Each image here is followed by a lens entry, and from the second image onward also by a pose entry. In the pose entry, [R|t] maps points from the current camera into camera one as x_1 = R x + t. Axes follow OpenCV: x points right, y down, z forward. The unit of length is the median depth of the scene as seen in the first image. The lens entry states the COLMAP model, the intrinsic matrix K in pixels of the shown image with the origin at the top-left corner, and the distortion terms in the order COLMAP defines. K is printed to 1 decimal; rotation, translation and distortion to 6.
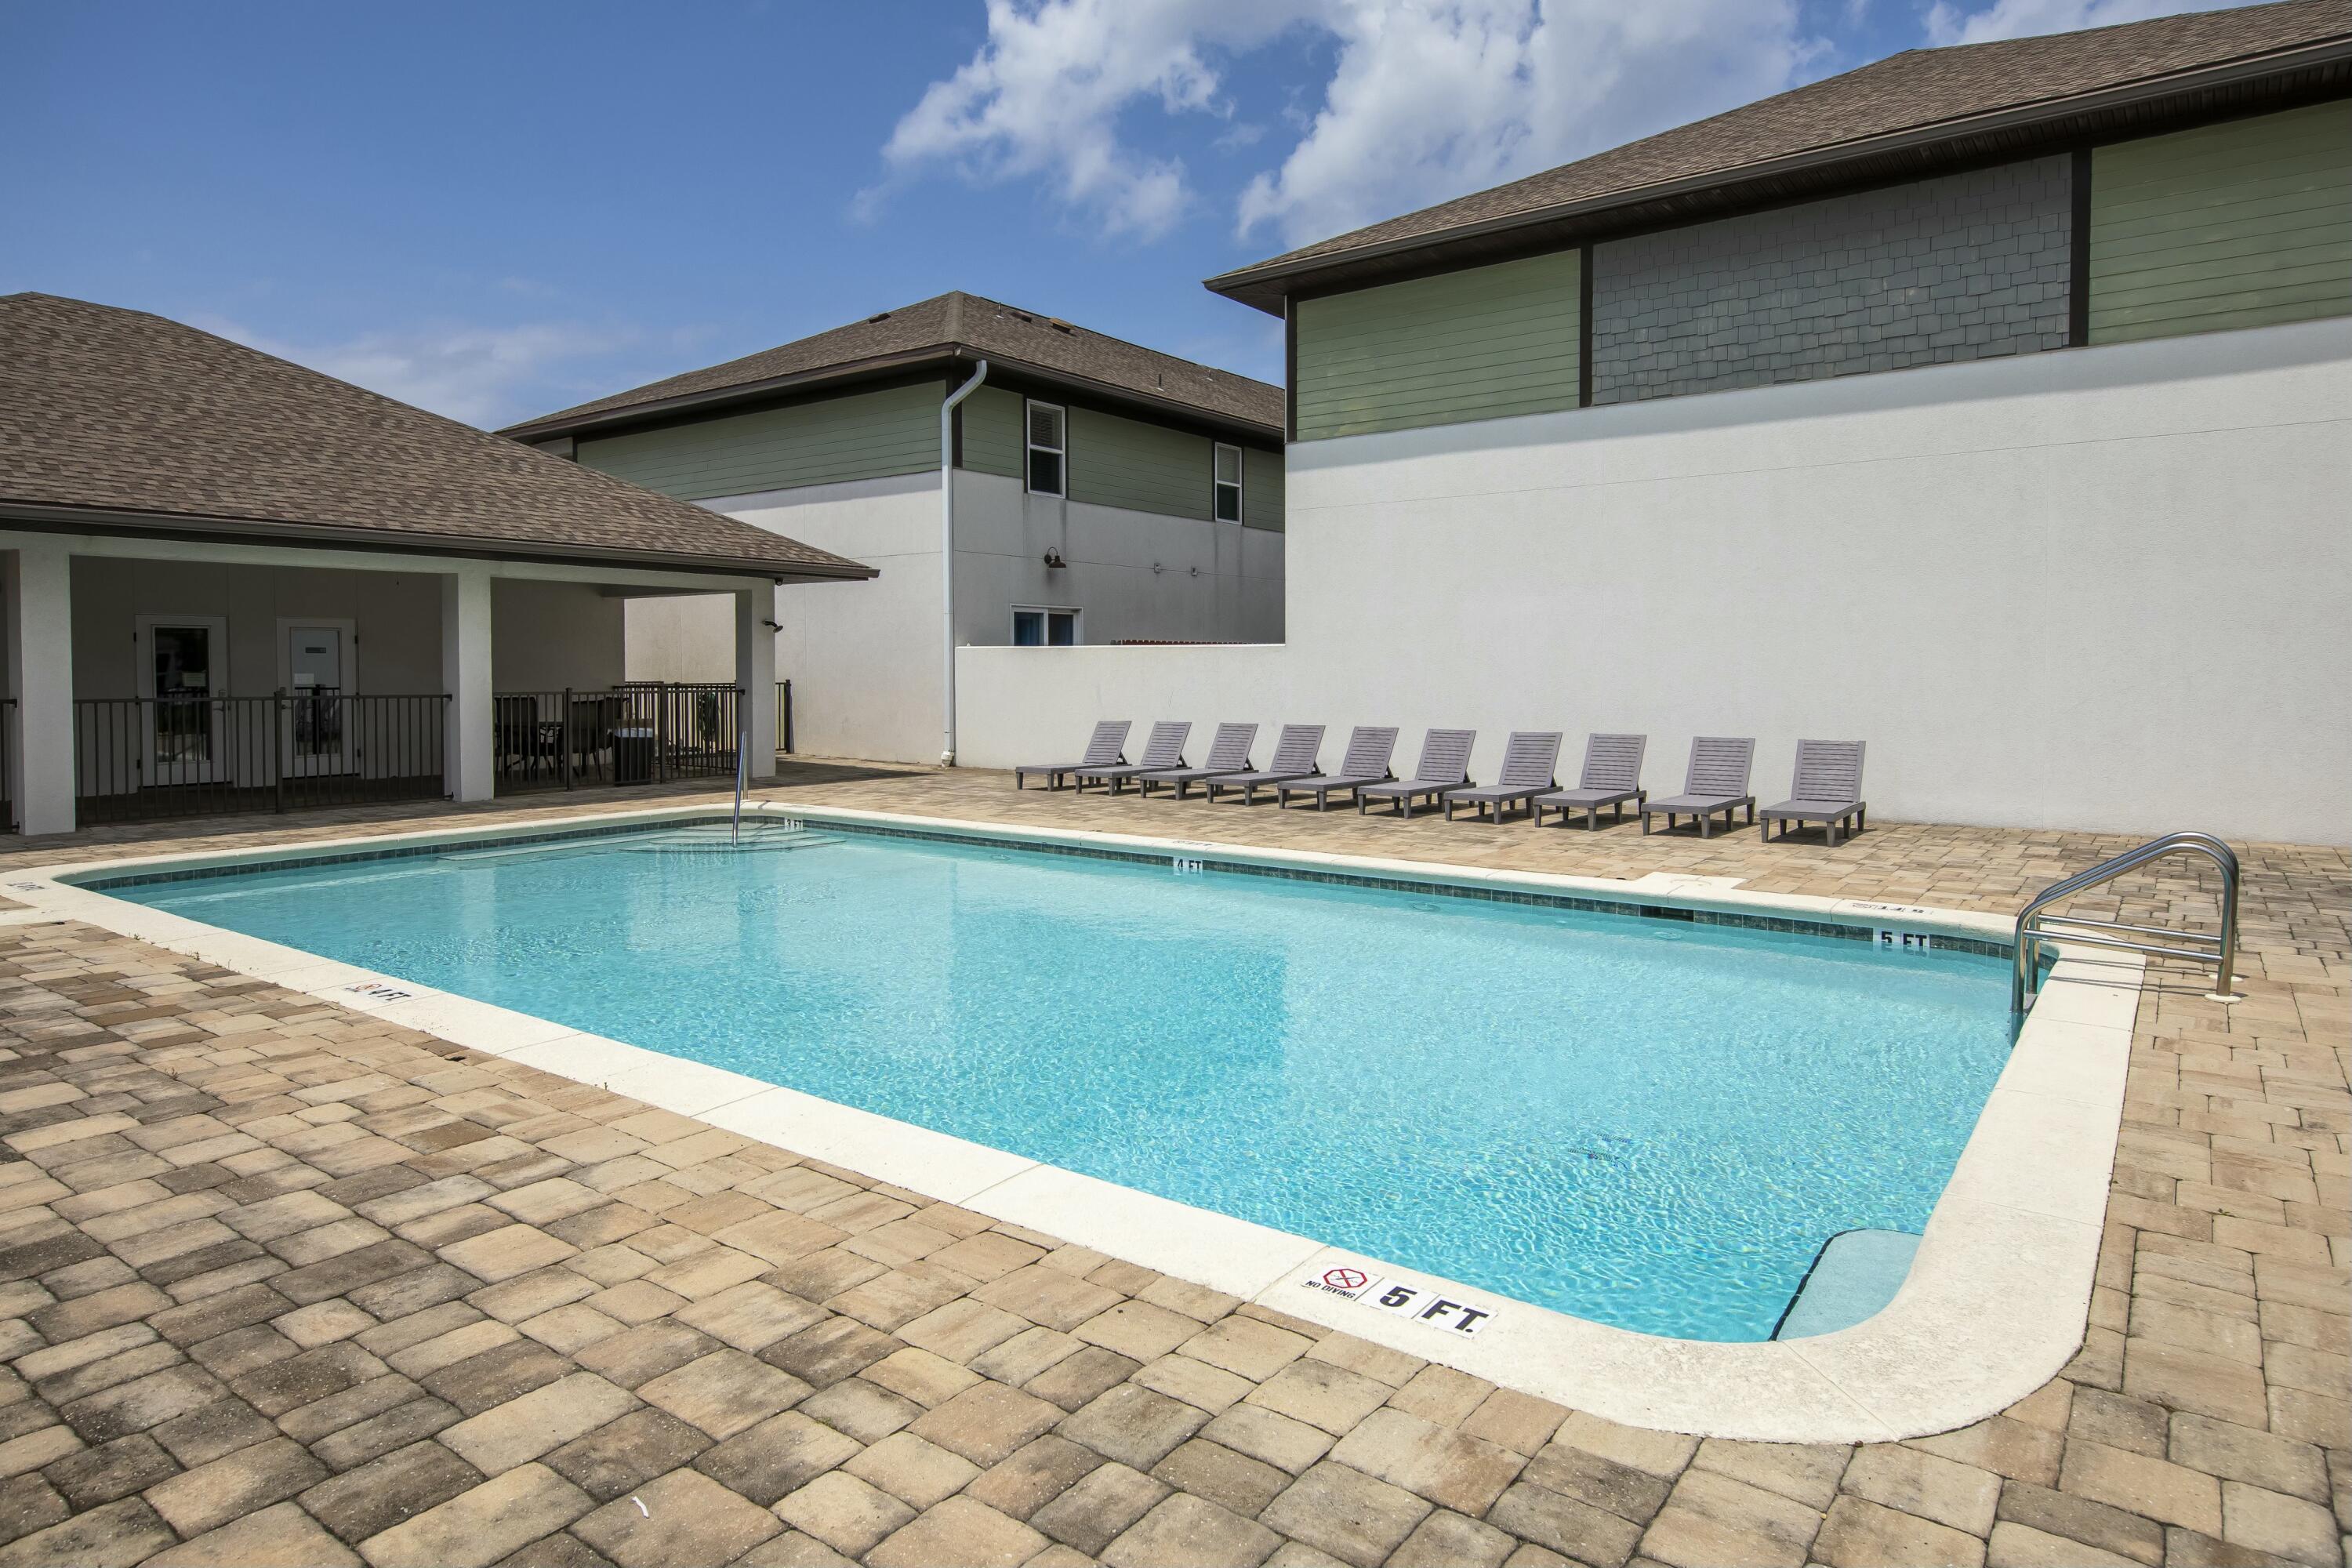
lens RADIAL K [[1347.5, 0, 1176.0], [0, 1347.5, 784.0], [0, 0, 1]] dist [0.003134, 0.000612]
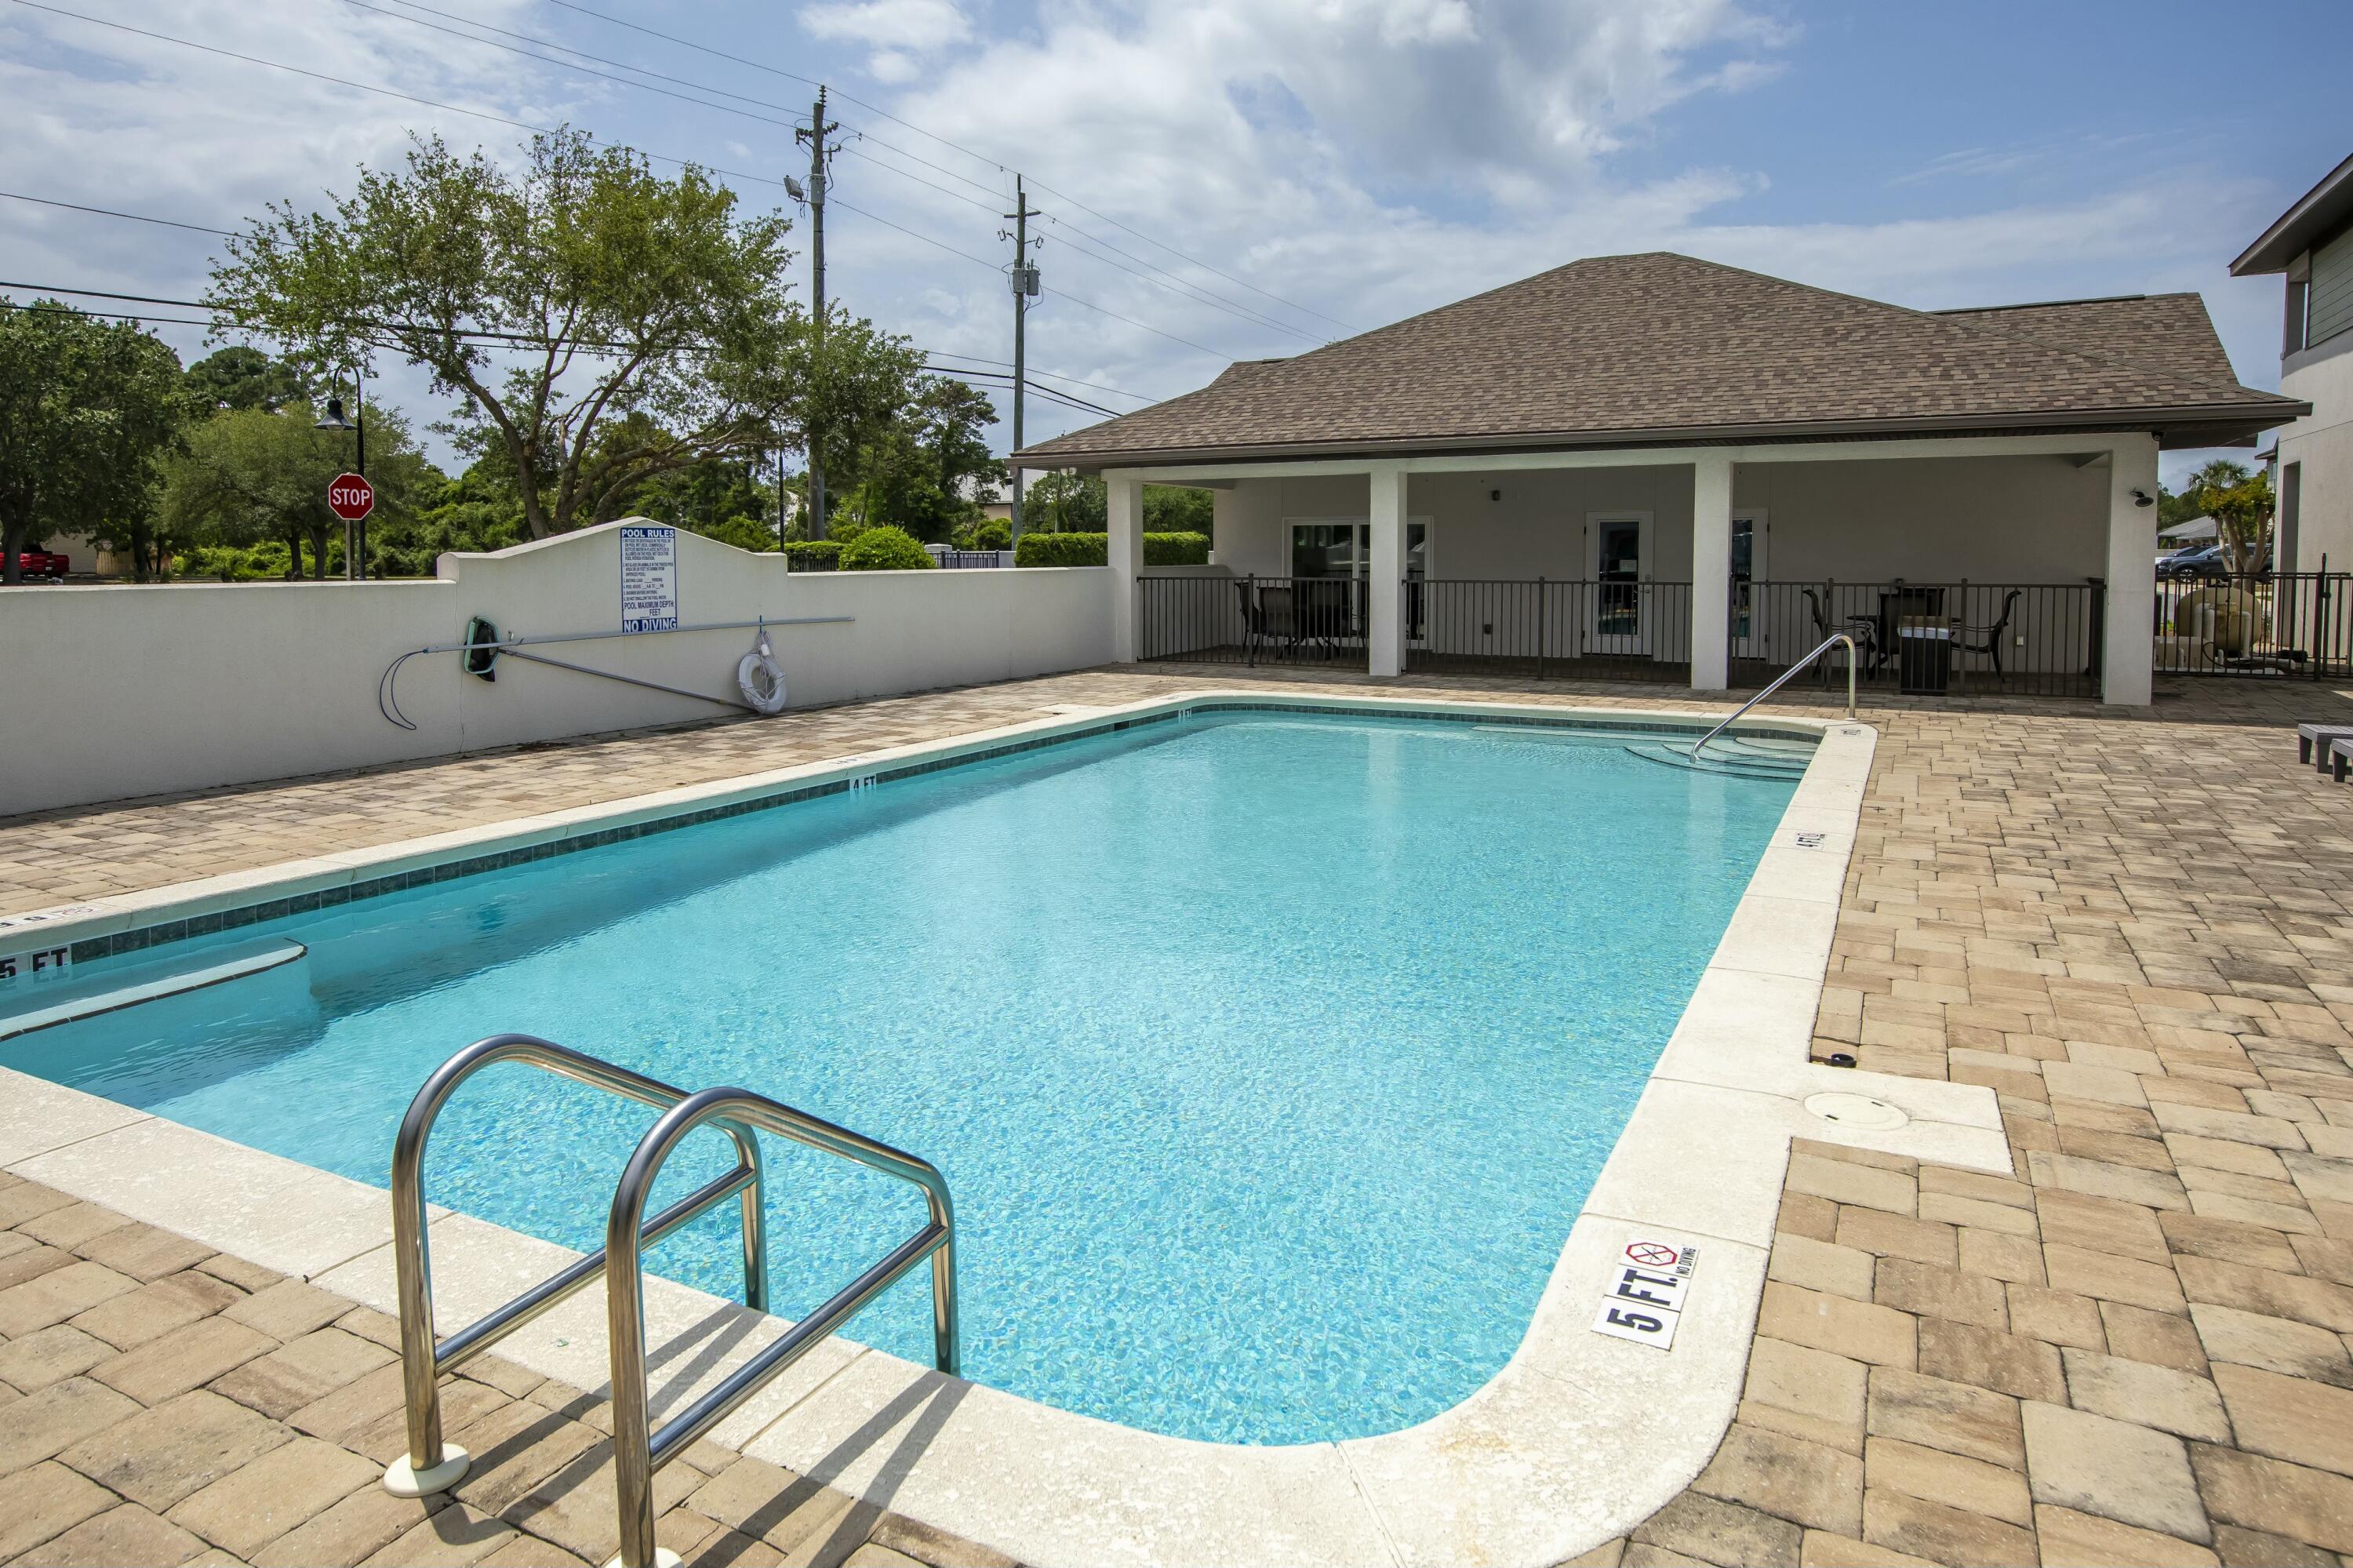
lens RADIAL K [[1348.1, 0, 1176.5], [0, 1348.1, 784.0], [0, 0, 1]] dist [0.003134, 0.000612]
pose [[0.130777, 0.169075, -0.976888, 0.429352], [-0.079967, 0.983939, 0.159590, -0.048136], [0.988181, 0.057248, 0.142197, 0.471552]]
